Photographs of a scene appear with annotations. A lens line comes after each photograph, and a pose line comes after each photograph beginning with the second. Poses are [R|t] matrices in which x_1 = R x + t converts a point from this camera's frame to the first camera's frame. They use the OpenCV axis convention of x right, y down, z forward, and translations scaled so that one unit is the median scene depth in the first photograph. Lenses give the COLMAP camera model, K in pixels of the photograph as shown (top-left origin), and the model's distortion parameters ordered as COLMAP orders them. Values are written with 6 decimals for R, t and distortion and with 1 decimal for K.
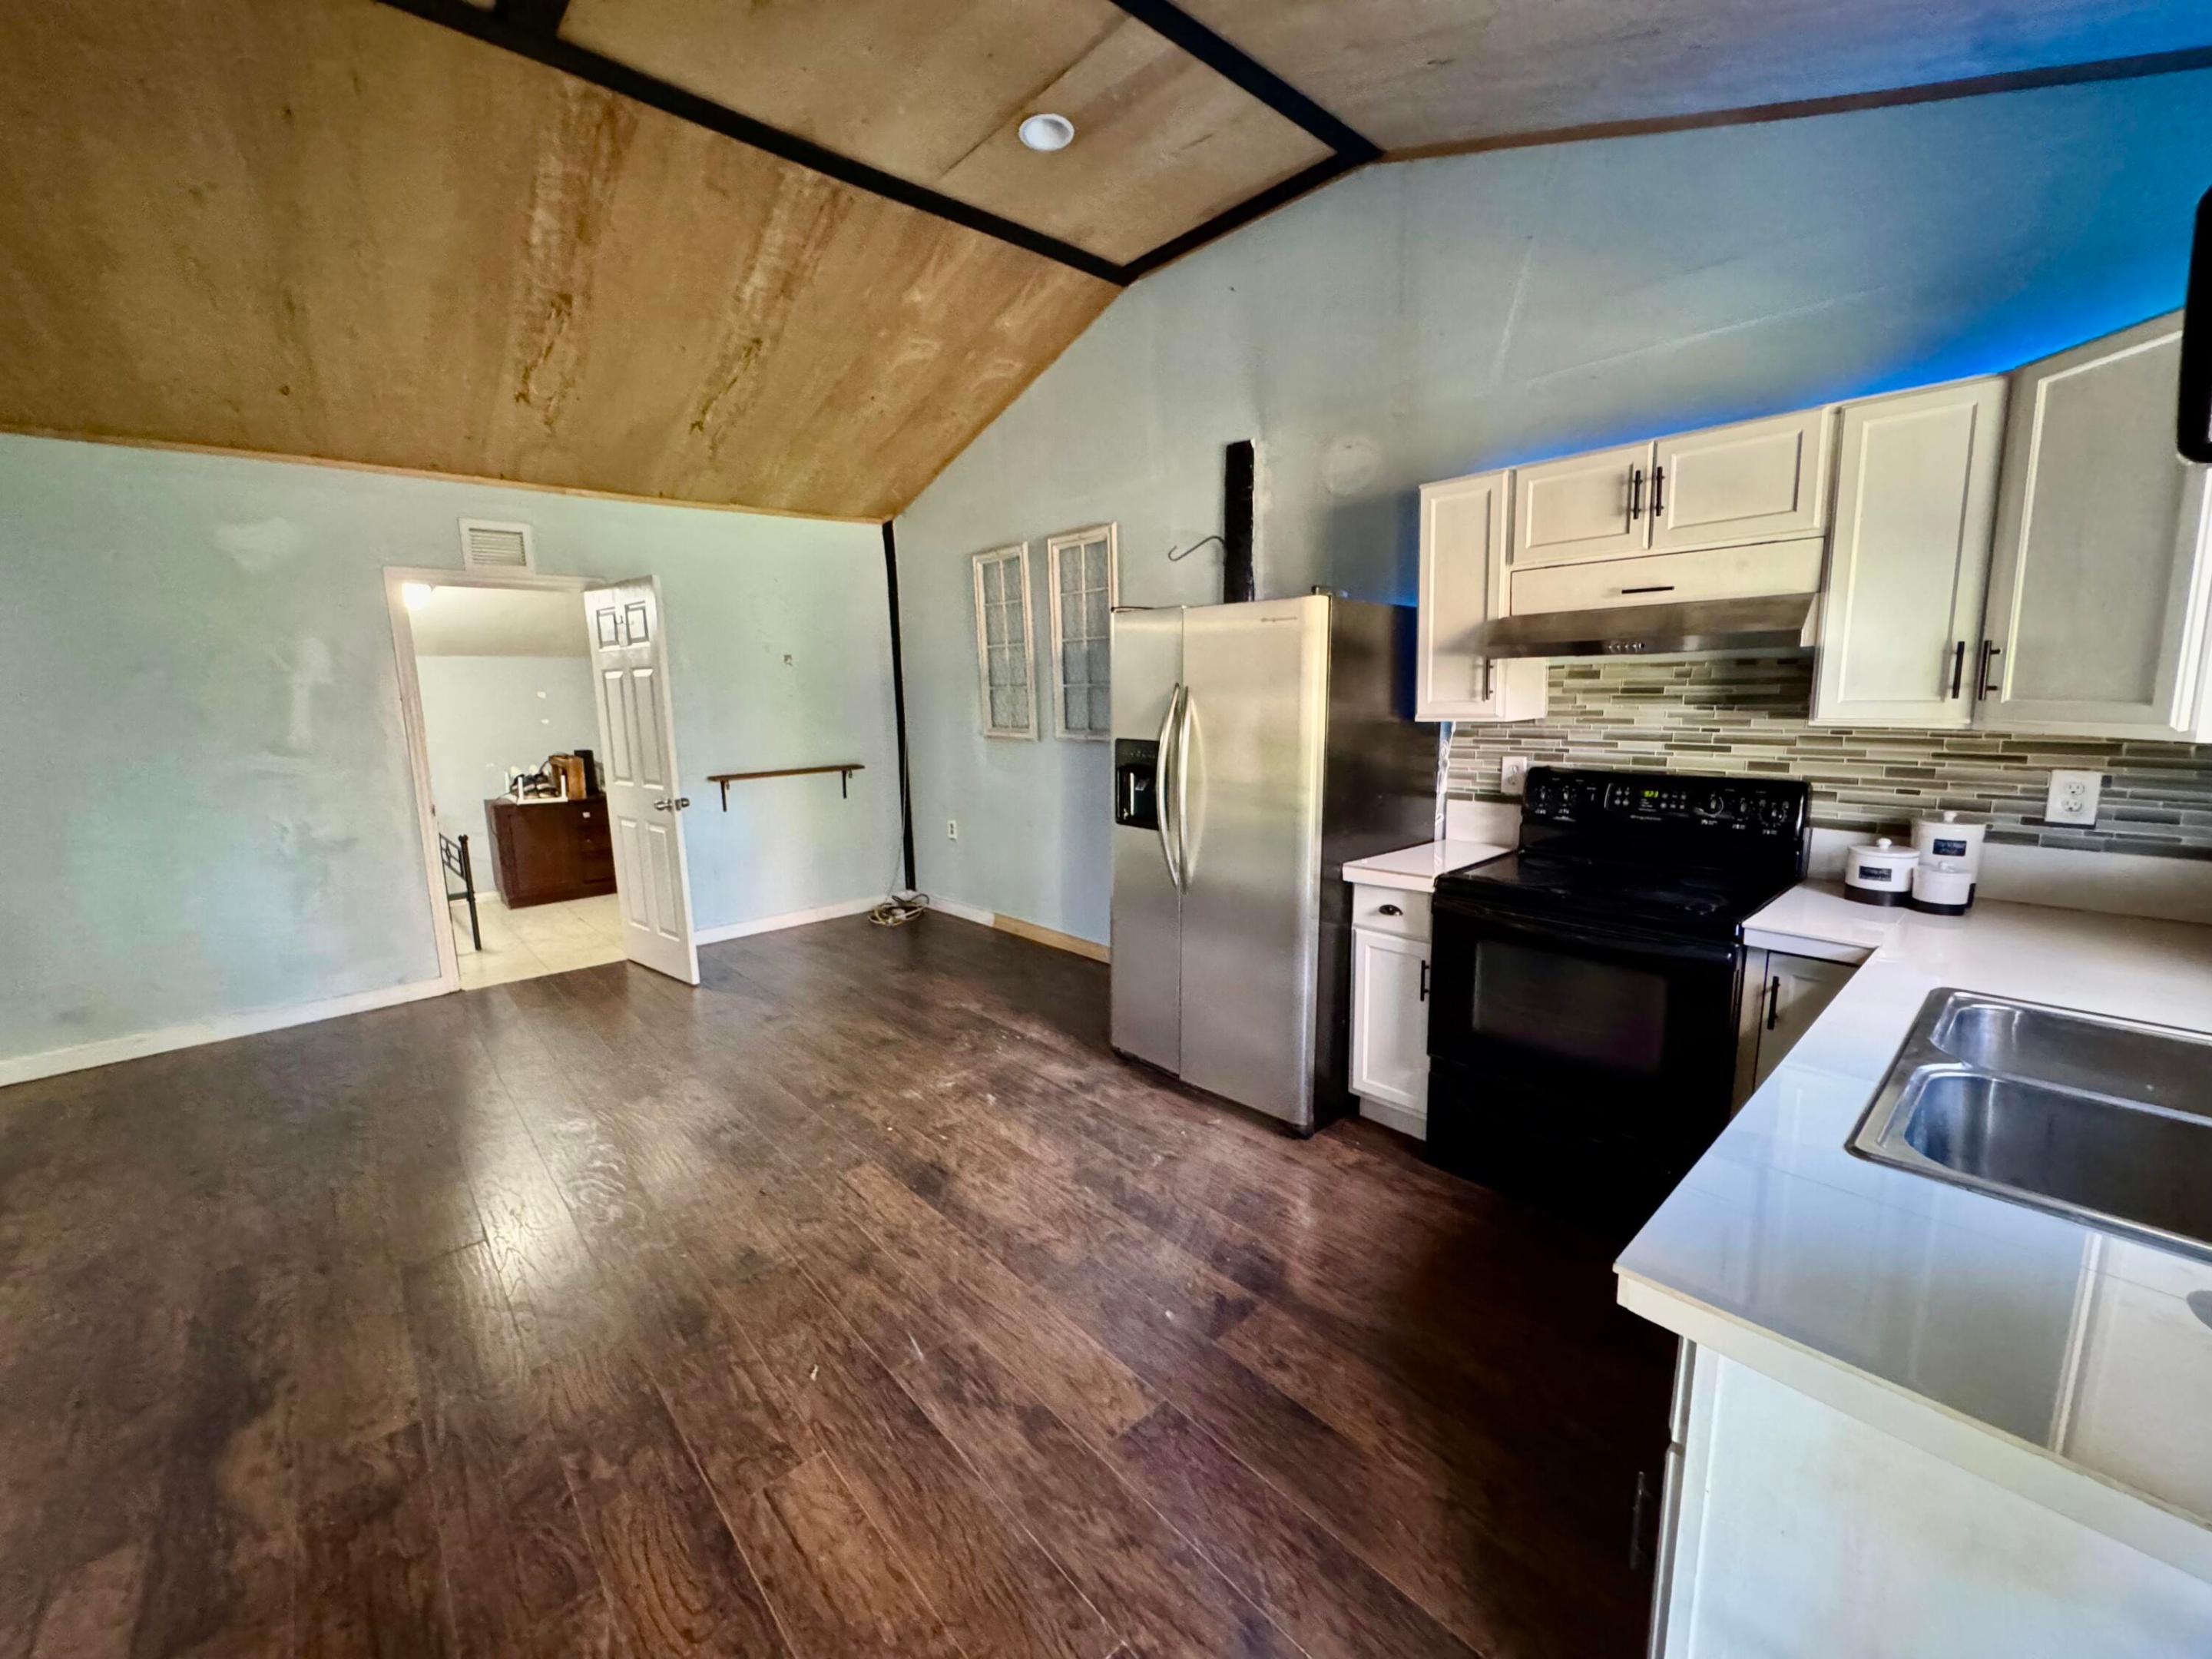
lens RADIAL K [[883.8, 0, 1103.0], [0, 883.8, 825.6], [0, 0, 1]] dist [-0.005073, 0.000006]
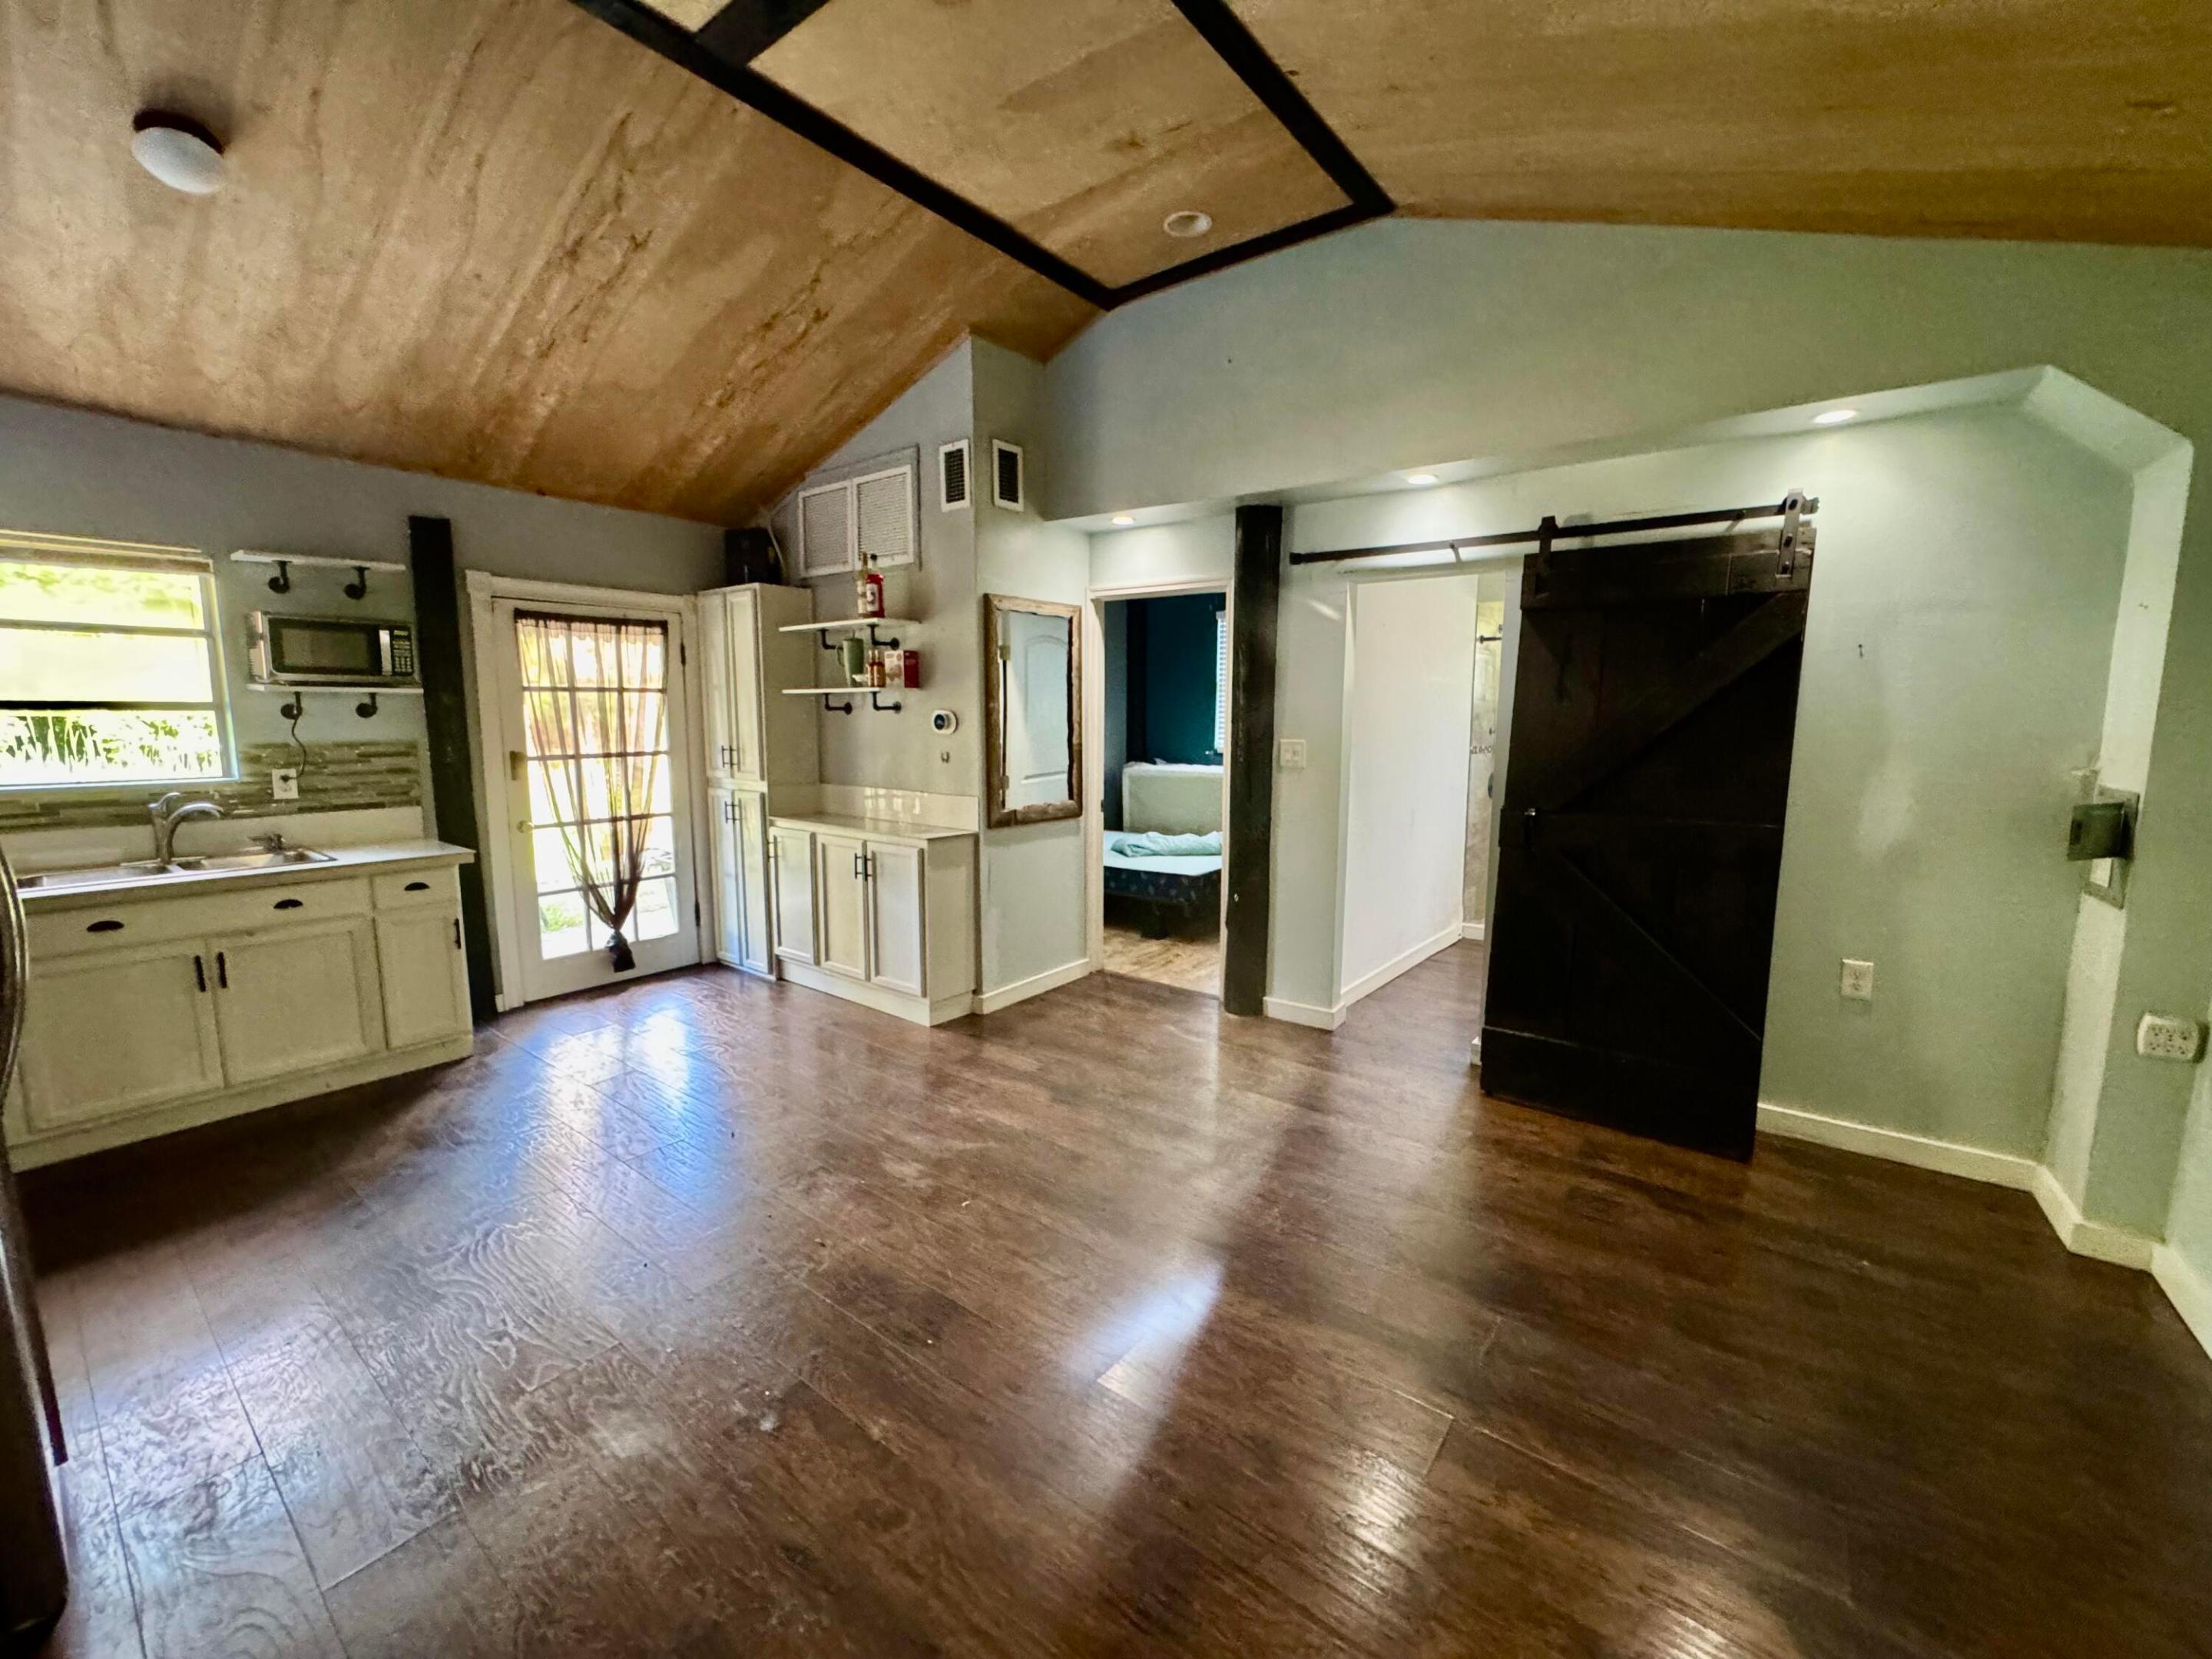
lens RADIAL K [[883.8, 0, 1109.0], [0, 883.8, 829.9], [0, 0, 1]] dist [-0.005073, 0.000006]
pose [[-0.982271, 0.042885, -0.182495, -0.424532], [-0.011249, 0.958244, 0.285731, -0.218727], [0.187128, 0.282718, -0.940773, 1.443427]]
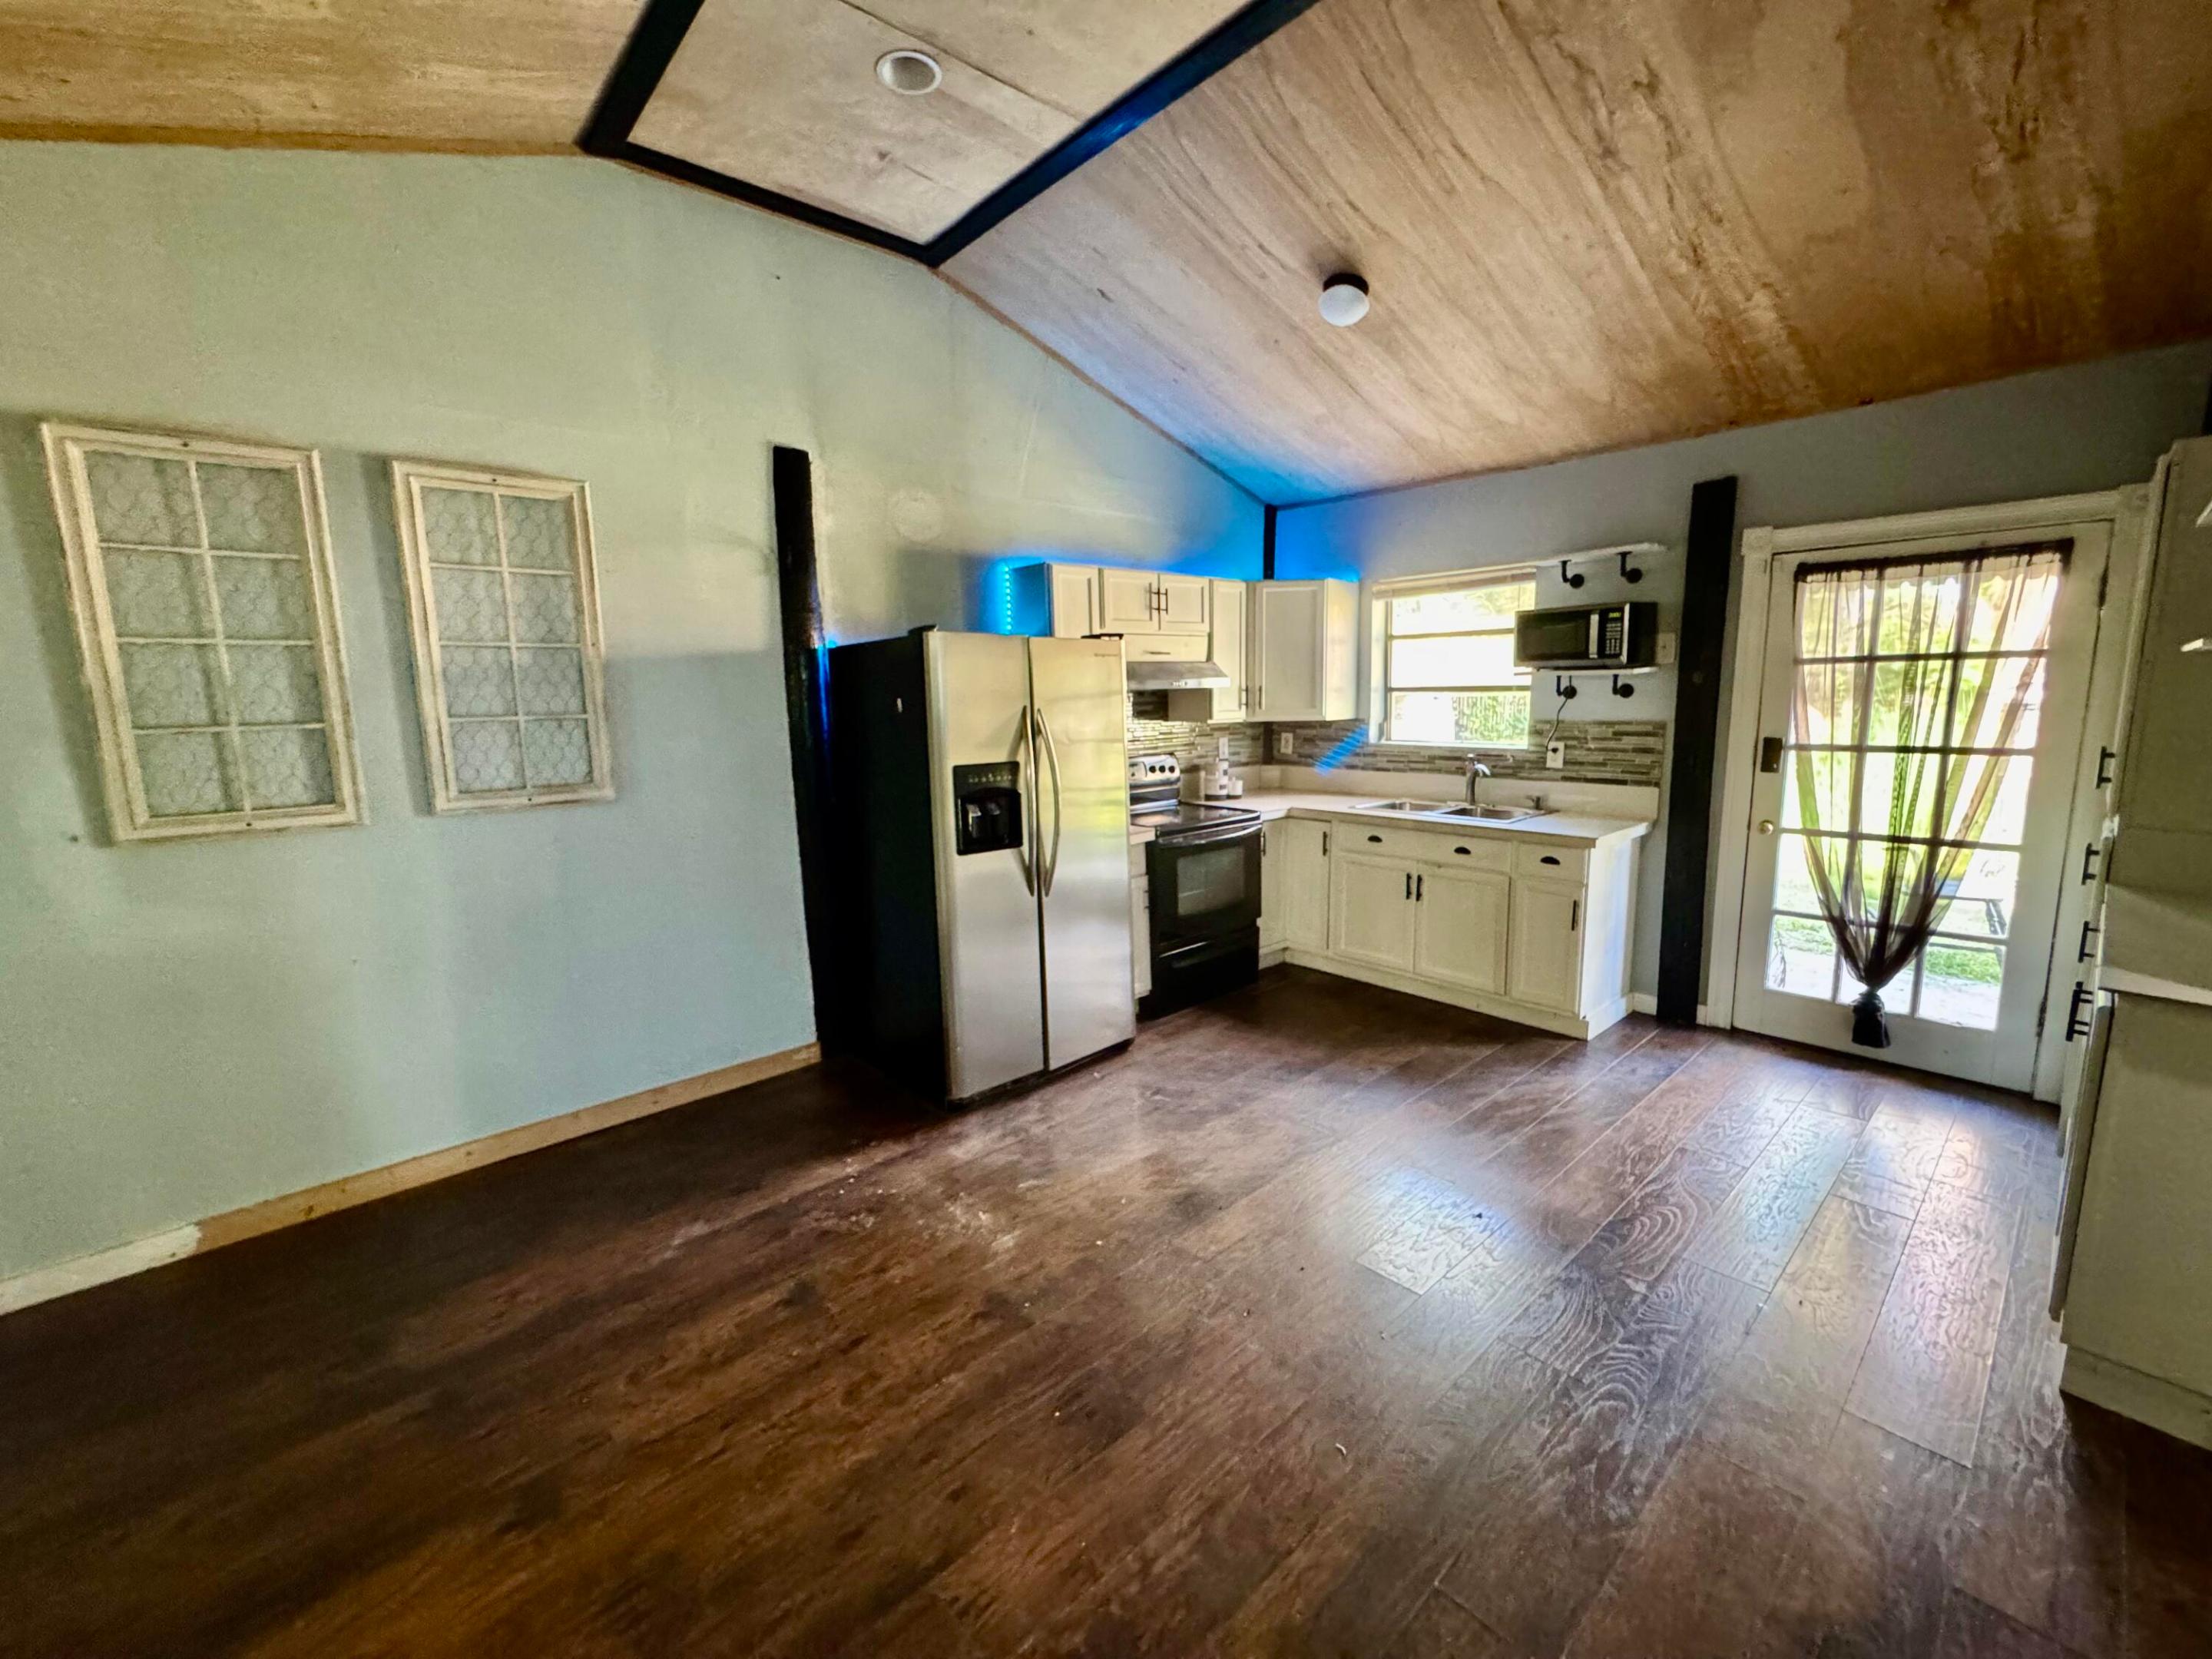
lens RADIAL K [[883.8, 0, 1108.7], [0, 883.8, 823.1], [0, 0, 1]] dist [-0.005073, 0.000006]
pose [[0.006536, -0.128990, 0.991624, -0.910388], [0.176976, 0.976141, 0.125809, -0.126689], [-0.984194, 0.174671, 0.029208, 0.814142]]
